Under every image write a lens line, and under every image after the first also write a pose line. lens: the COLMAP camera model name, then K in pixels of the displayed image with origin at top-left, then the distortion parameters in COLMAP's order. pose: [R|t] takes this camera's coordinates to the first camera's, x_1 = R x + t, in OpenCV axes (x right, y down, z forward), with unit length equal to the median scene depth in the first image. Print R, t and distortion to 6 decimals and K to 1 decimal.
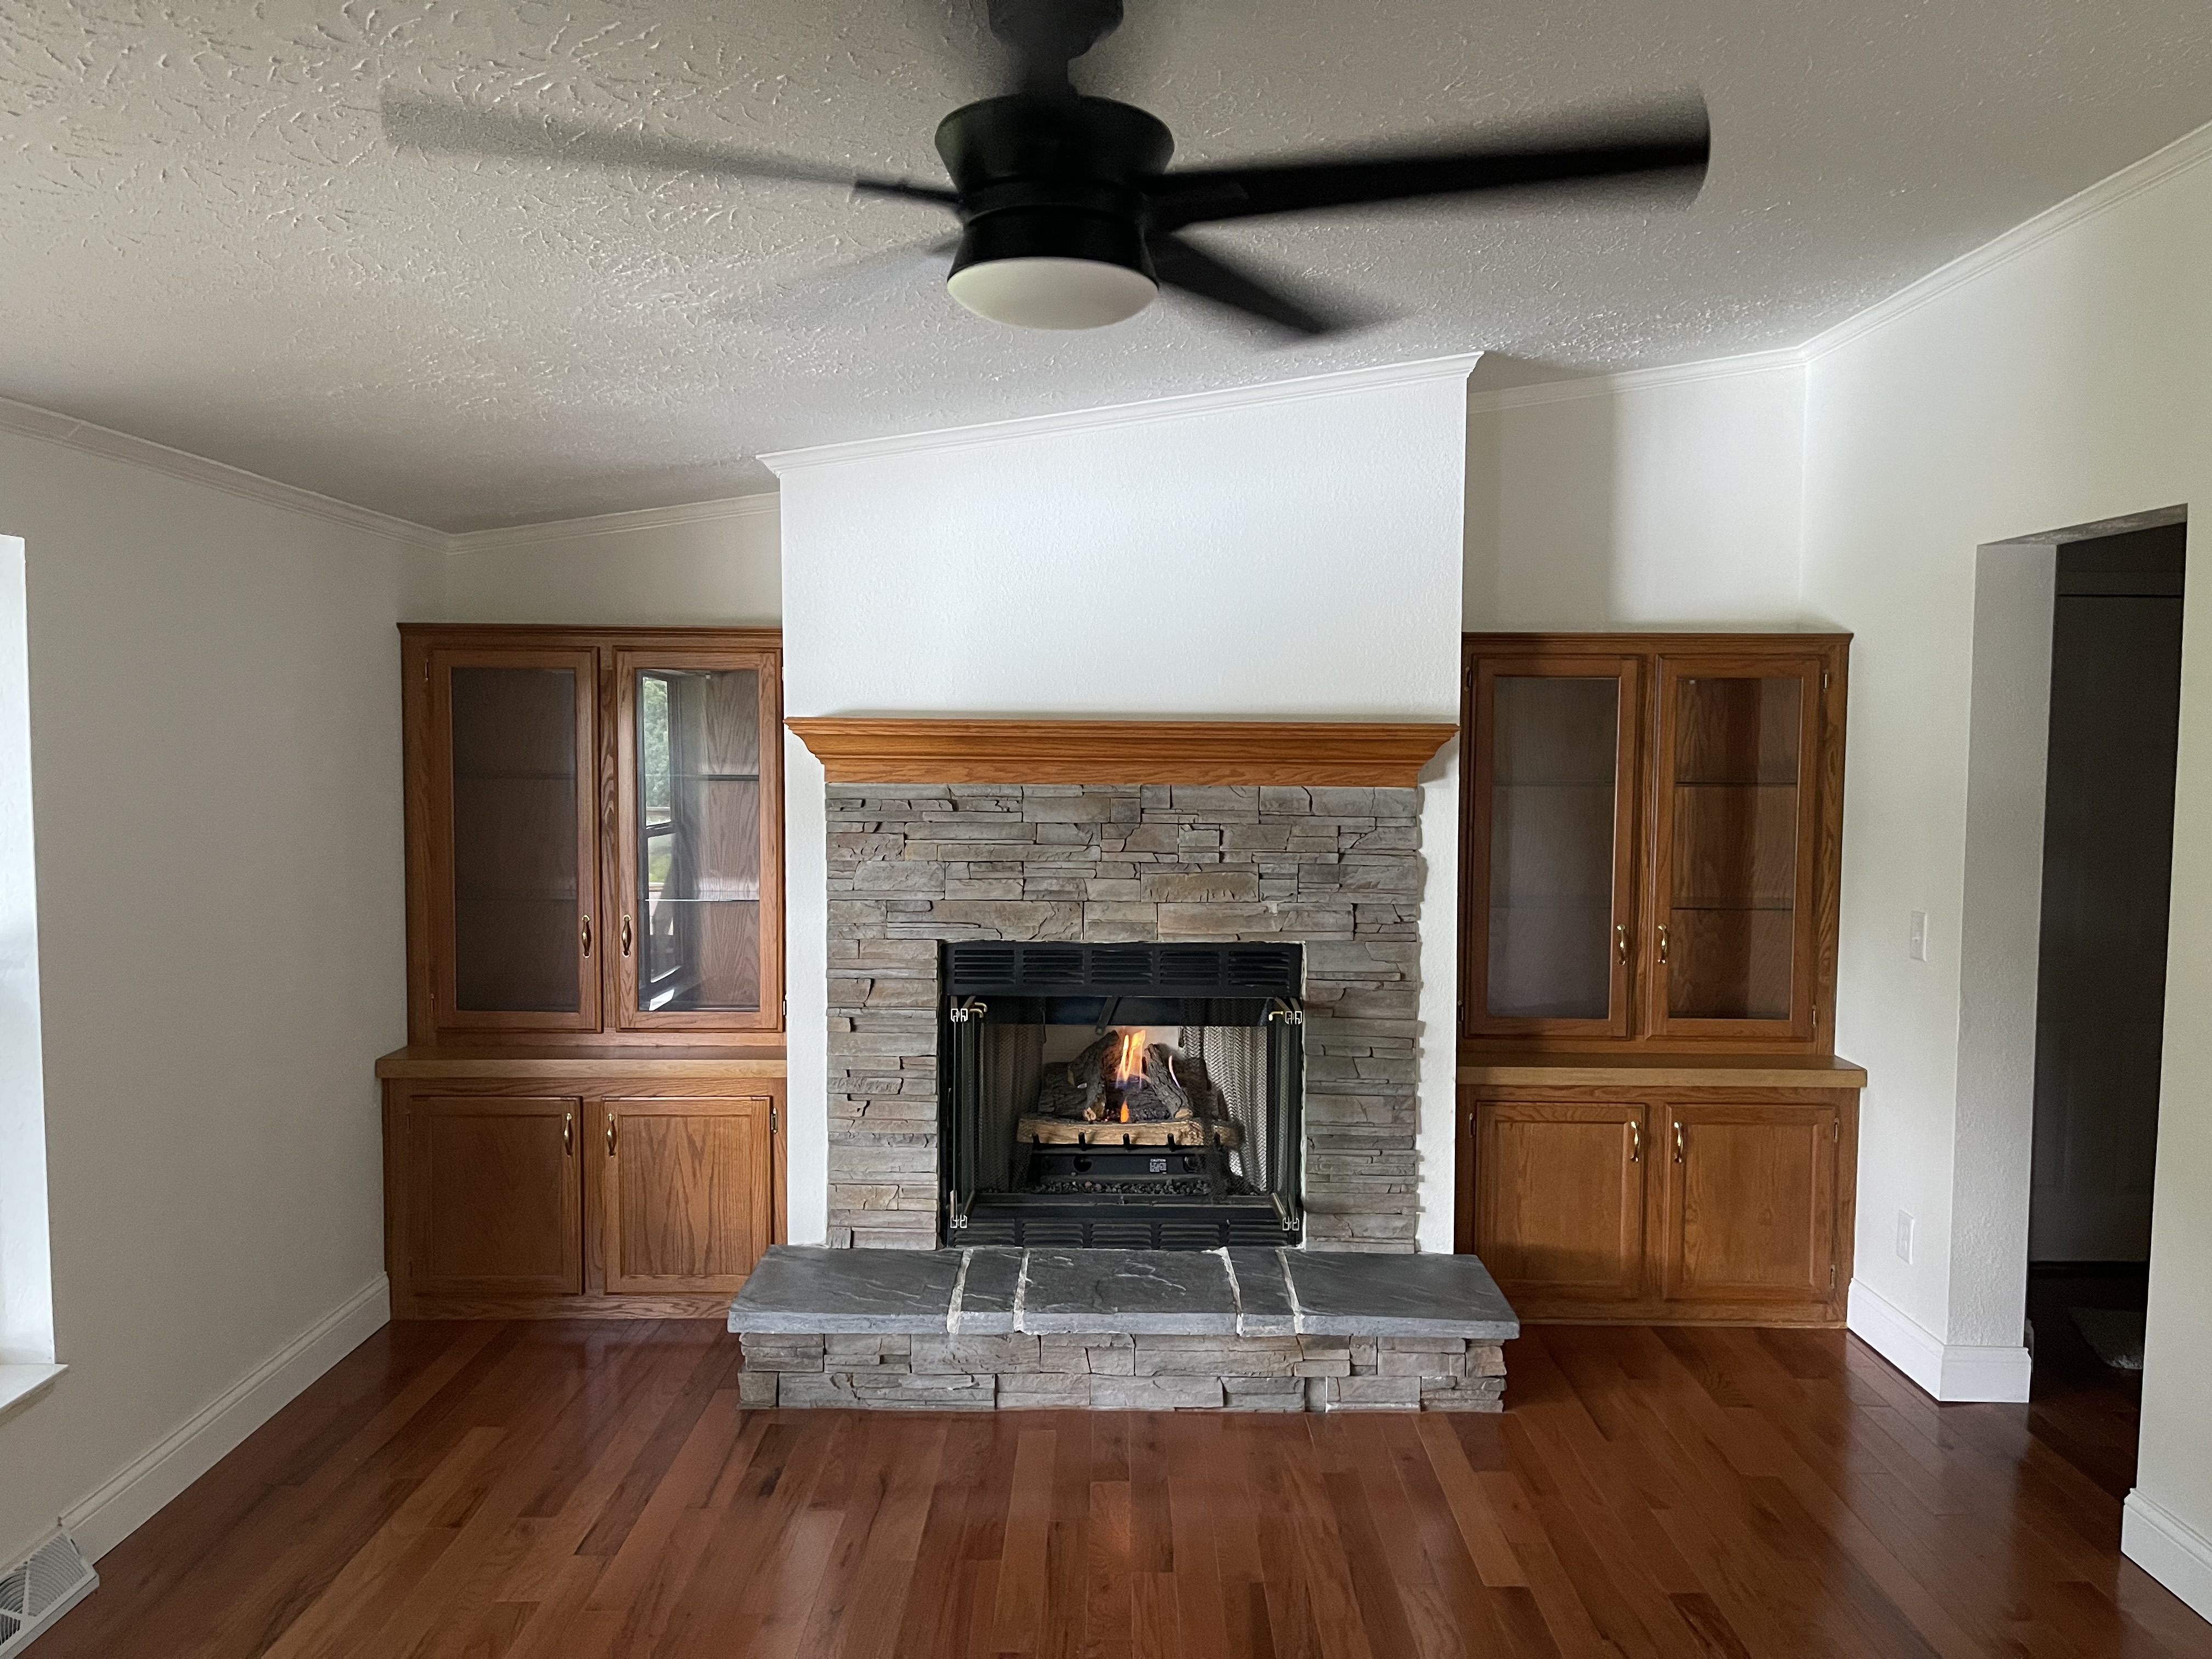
lens RADIAL K [[1623.8, 0, 1104.9], [0, 1623.8, 829.3], [0, 0, 1]] dist [0.059823, 0.000033]
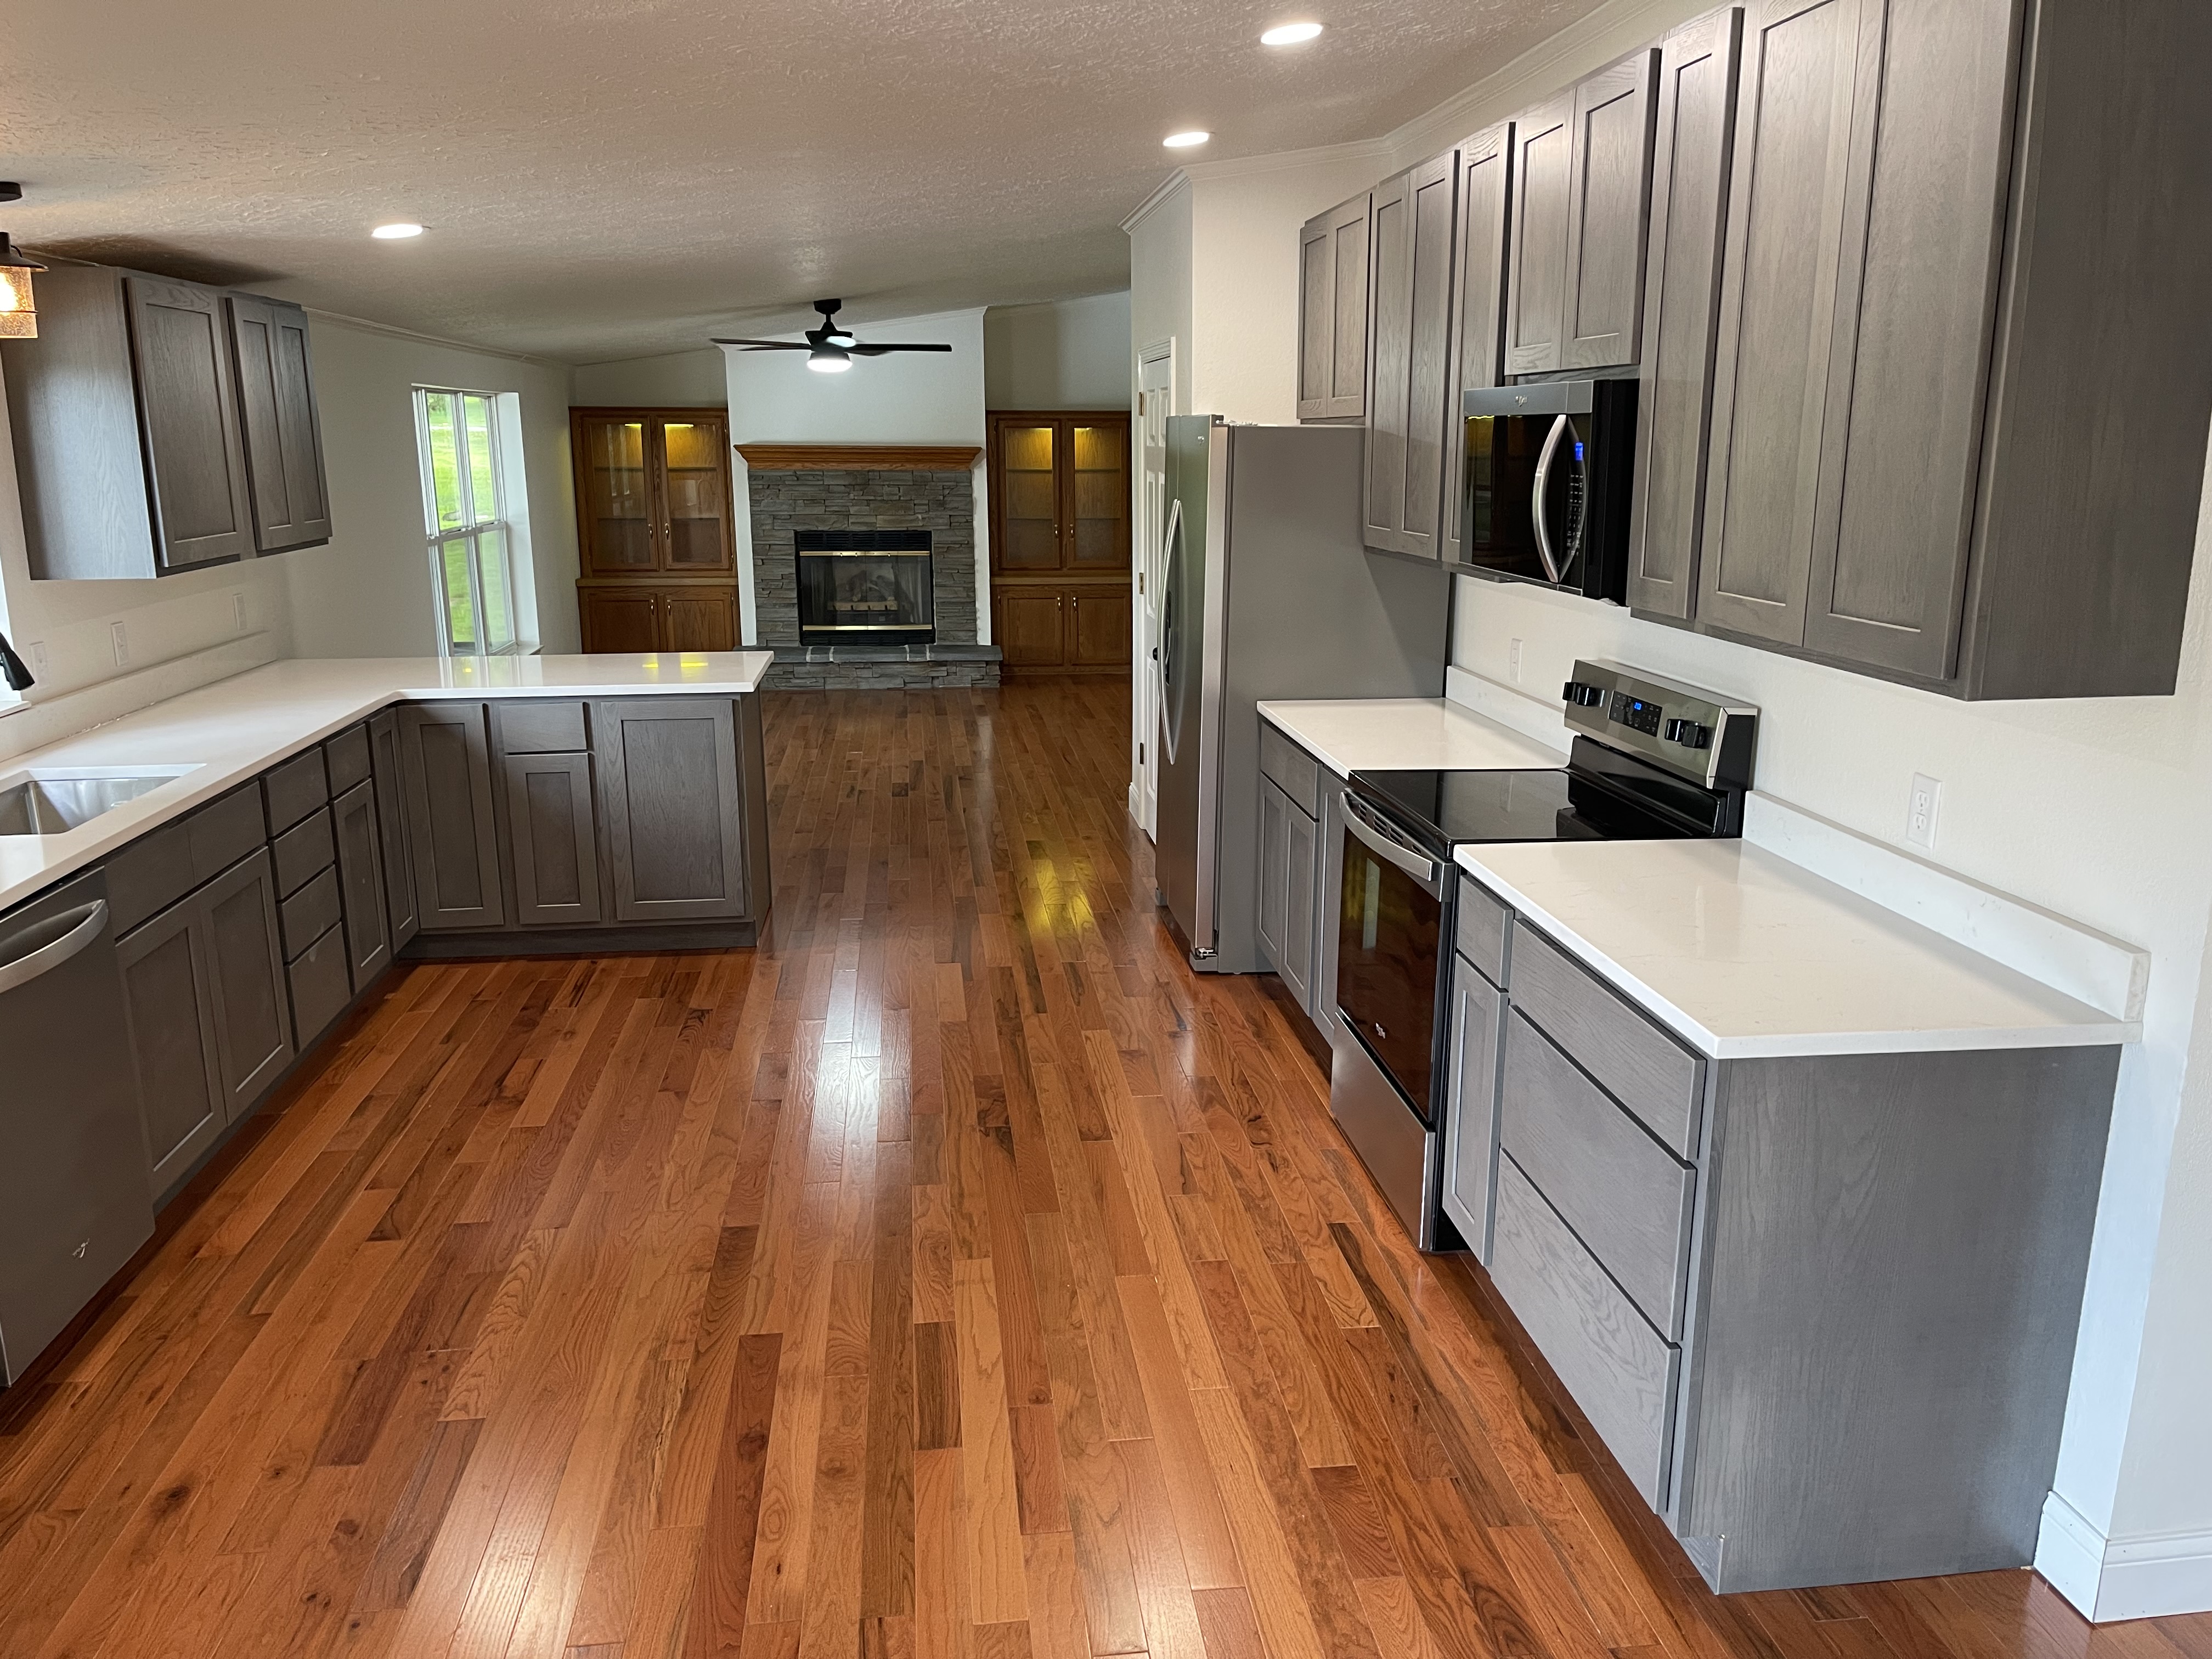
lens RADIAL K [[1623.8, 0, 1106.1], [0, 1623.8, 833.4], [0, 0, 1]] dist [0.059823, 0.000033]
pose [[0.991407, -0.034880, 0.126075, 0.051152], [0.011487, 0.983286, 0.181707, 0.077506], [-0.130306, -0.178697, 0.975237, -1.768771]]
